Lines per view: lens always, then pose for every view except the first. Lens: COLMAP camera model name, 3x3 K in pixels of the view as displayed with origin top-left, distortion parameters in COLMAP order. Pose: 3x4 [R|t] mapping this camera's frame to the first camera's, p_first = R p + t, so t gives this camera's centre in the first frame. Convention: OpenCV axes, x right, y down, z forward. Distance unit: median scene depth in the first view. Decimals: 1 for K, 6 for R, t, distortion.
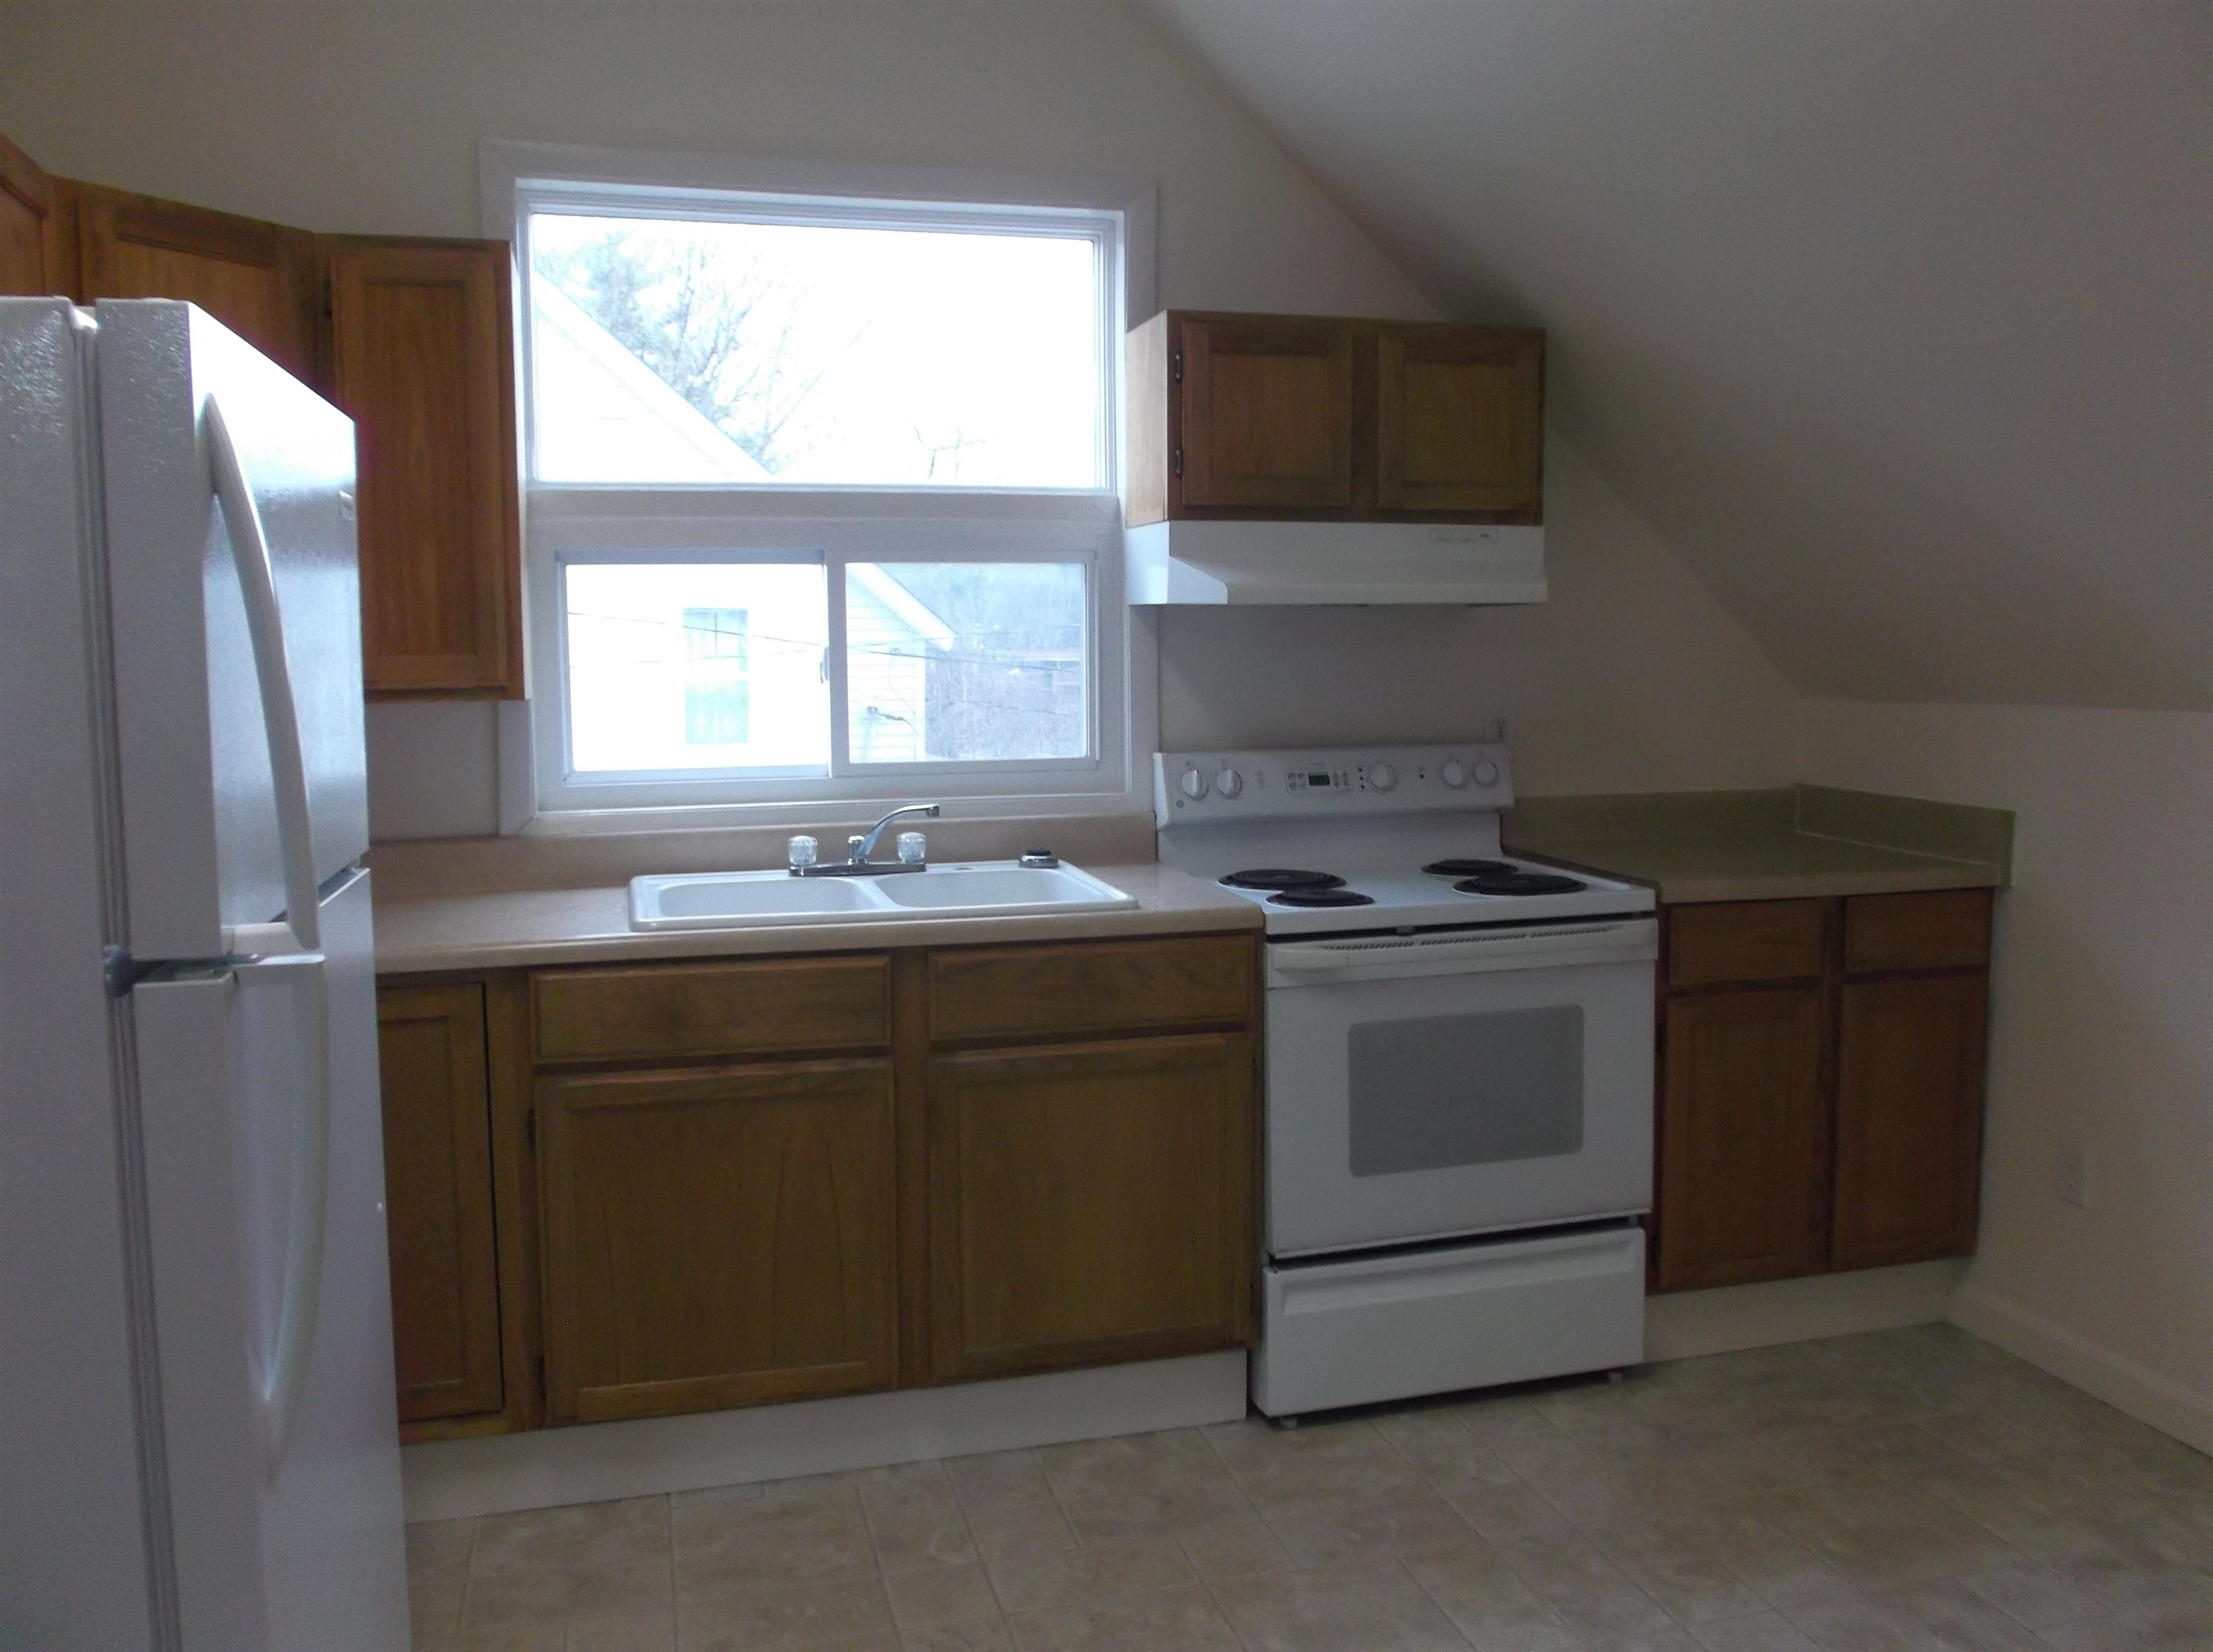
lens RADIAL K [[1778.7, 0, 1106.5], [0, 1778.7, 826.0], [0, 0, 1]] dist [-0.033135, 0.008216]
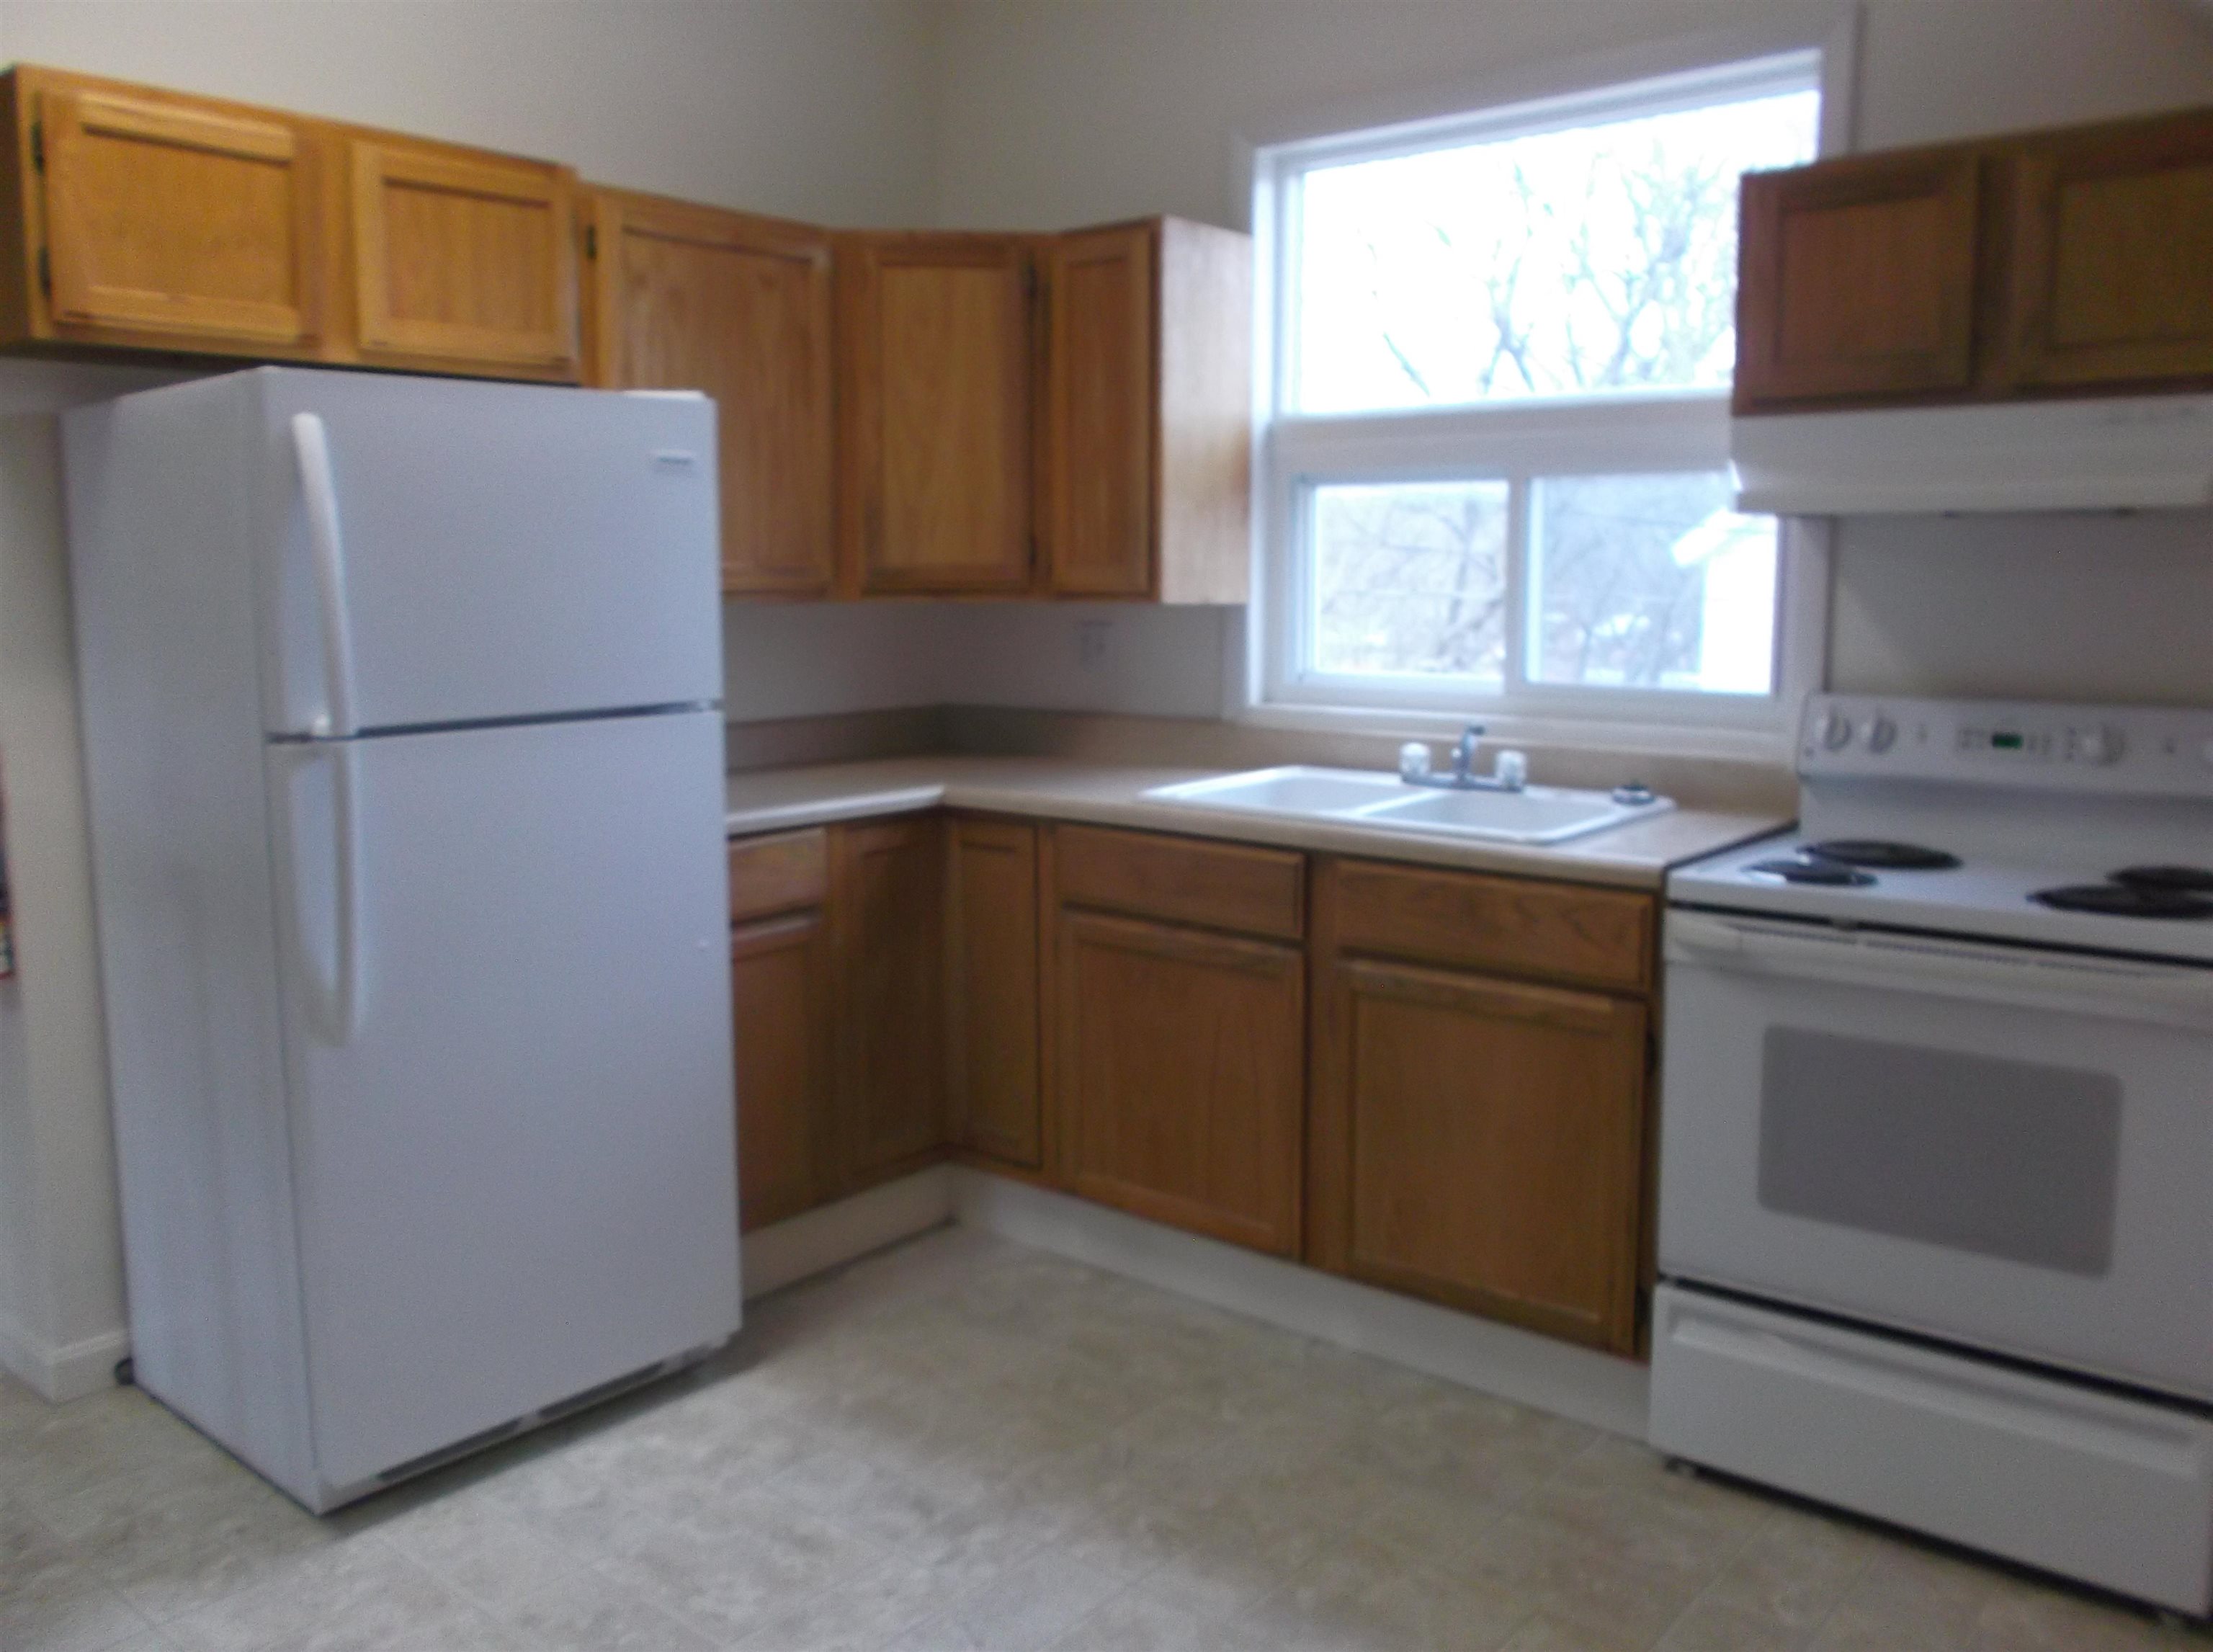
lens RADIAL K [[1778.7, 0, 1106.5], [0, 1778.7, 826.0], [0, 0, 1]] dist [-0.033135, 0.008216]
pose [[0.575669, 0.125330, -0.808021, 0.576727], [-0.091594, 0.991848, 0.088588, -0.023383], [0.812537, 0.023013, 0.582456, 0.253891]]
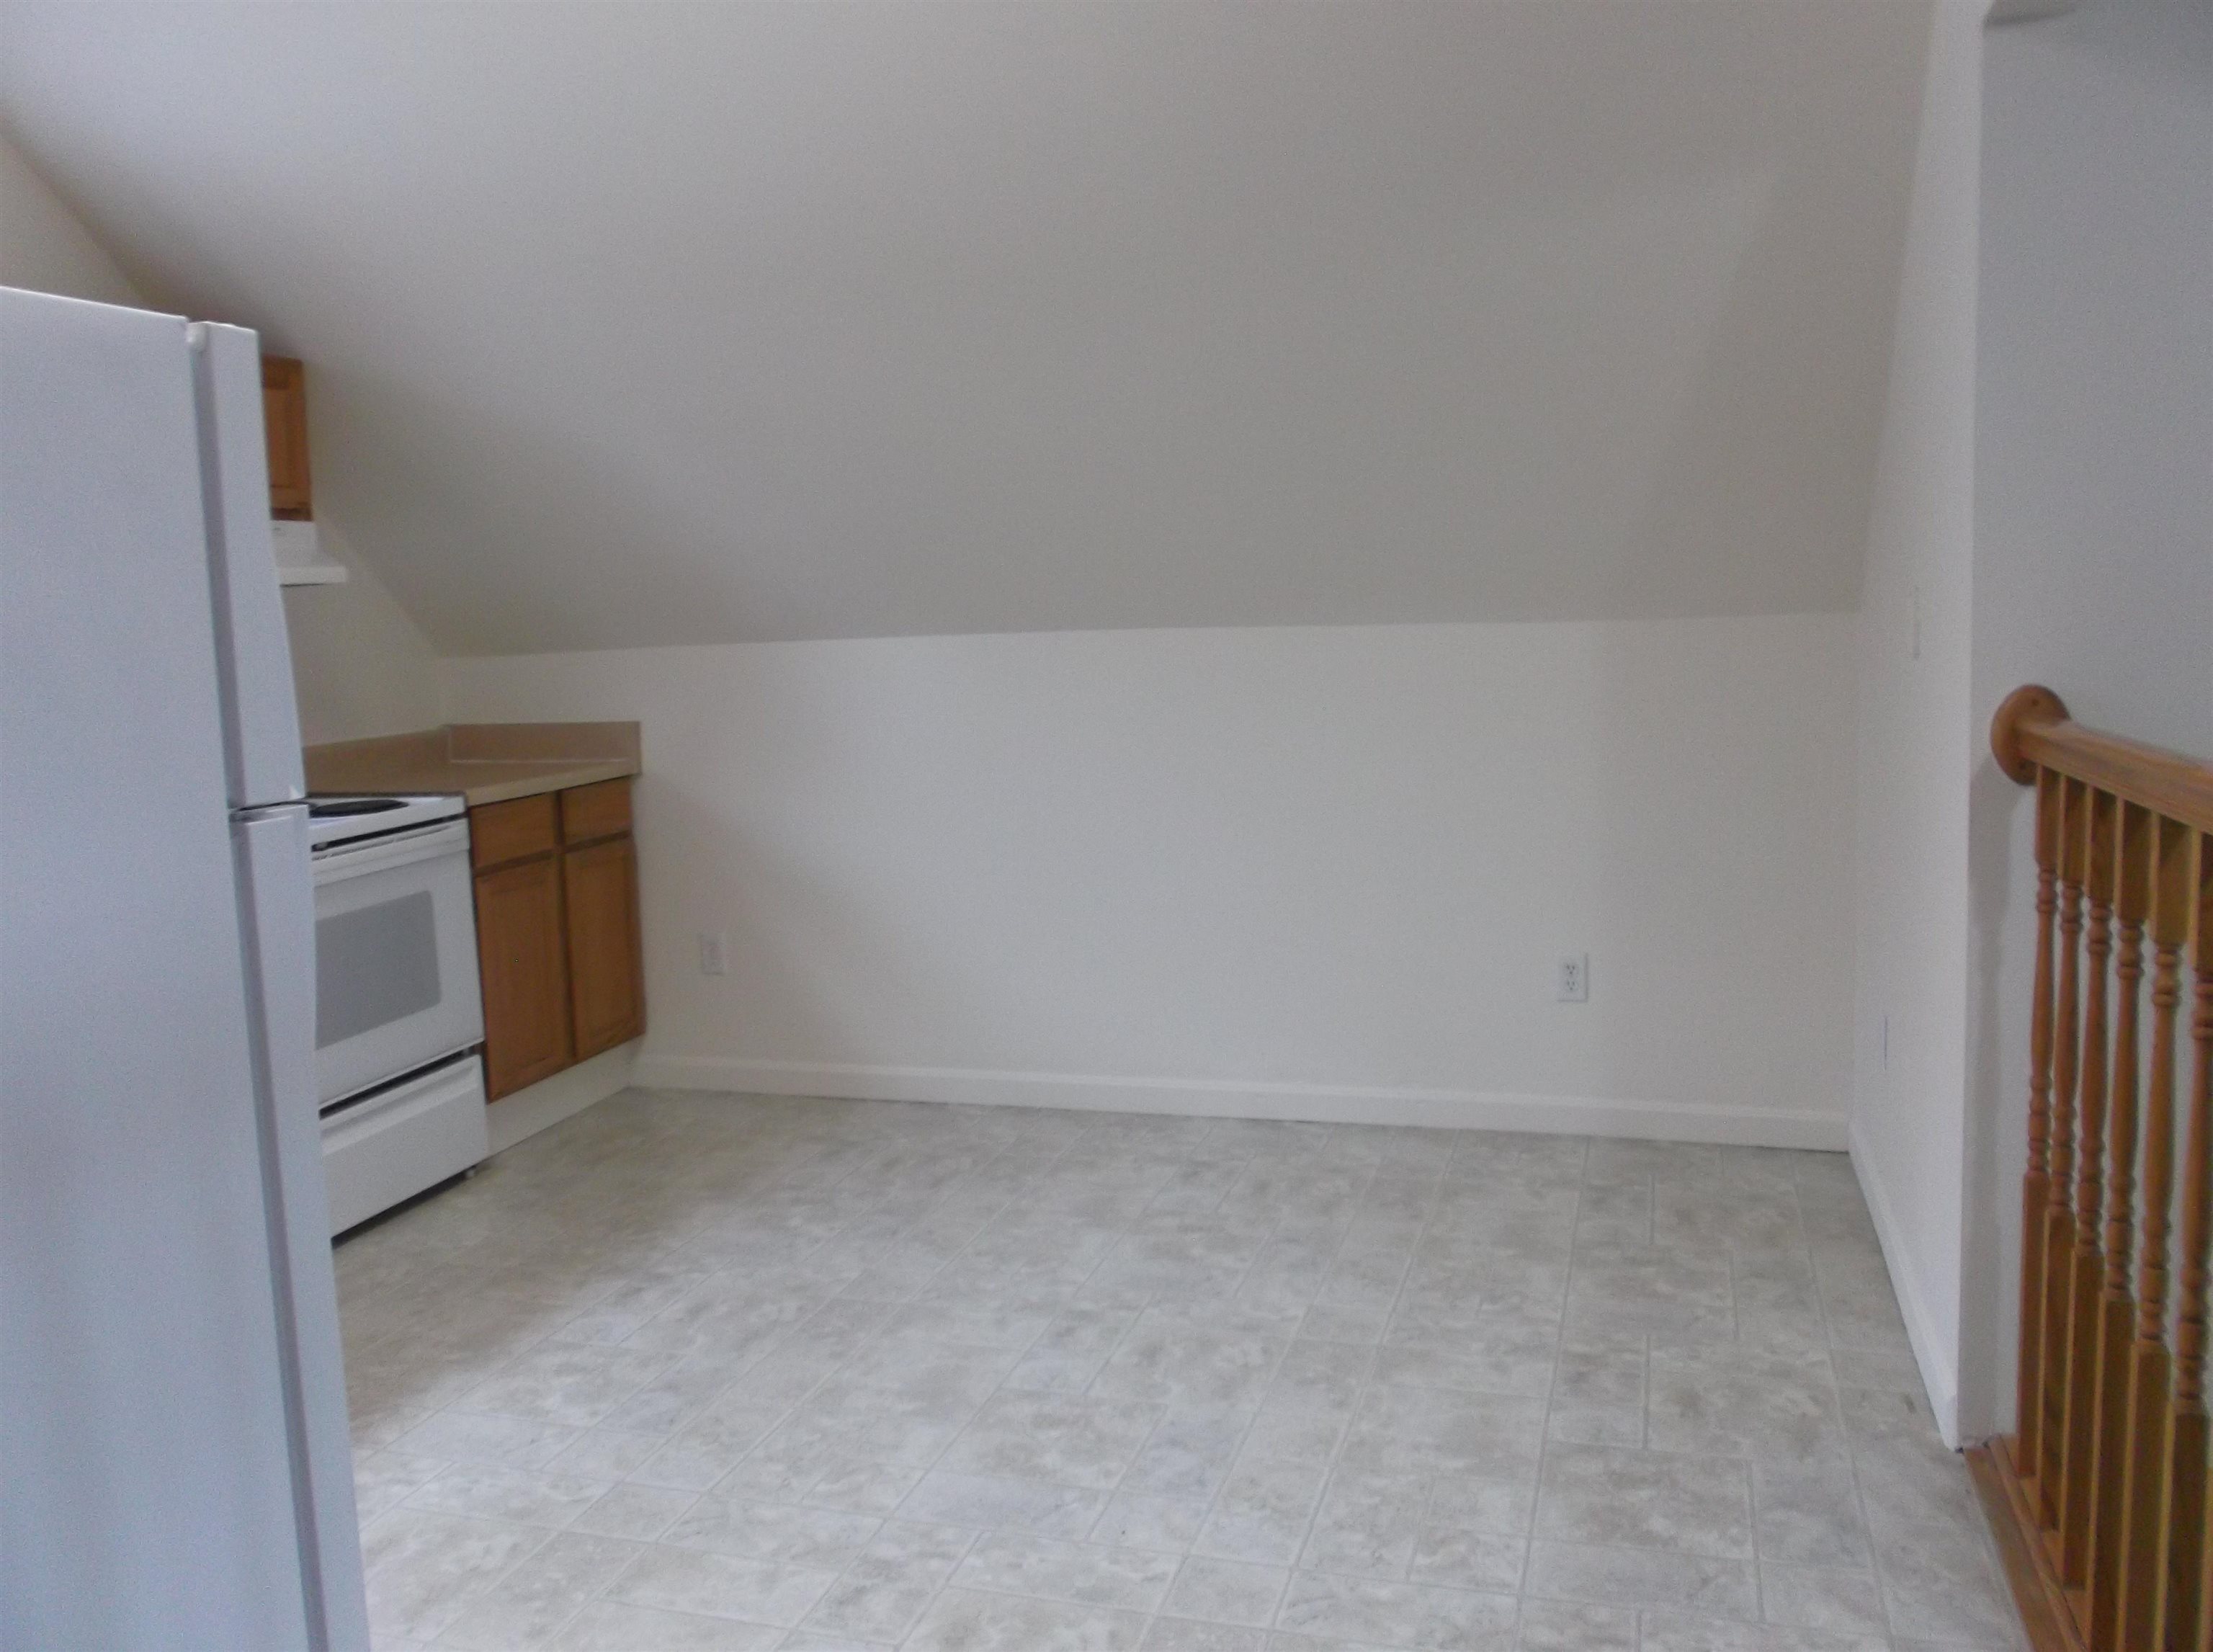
lens RADIAL K [[1778.7, 0, 1106.5], [0, 1778.7, 826.0], [0, 0, 1]] dist [-0.033135, 0.008216]
pose [[0.536393, -0.120860, 0.835270, -0.533546], [0.120988, 0.990483, 0.065622, 0.028082], [-0.835251, 0.065858, 0.545910, -0.126906]]
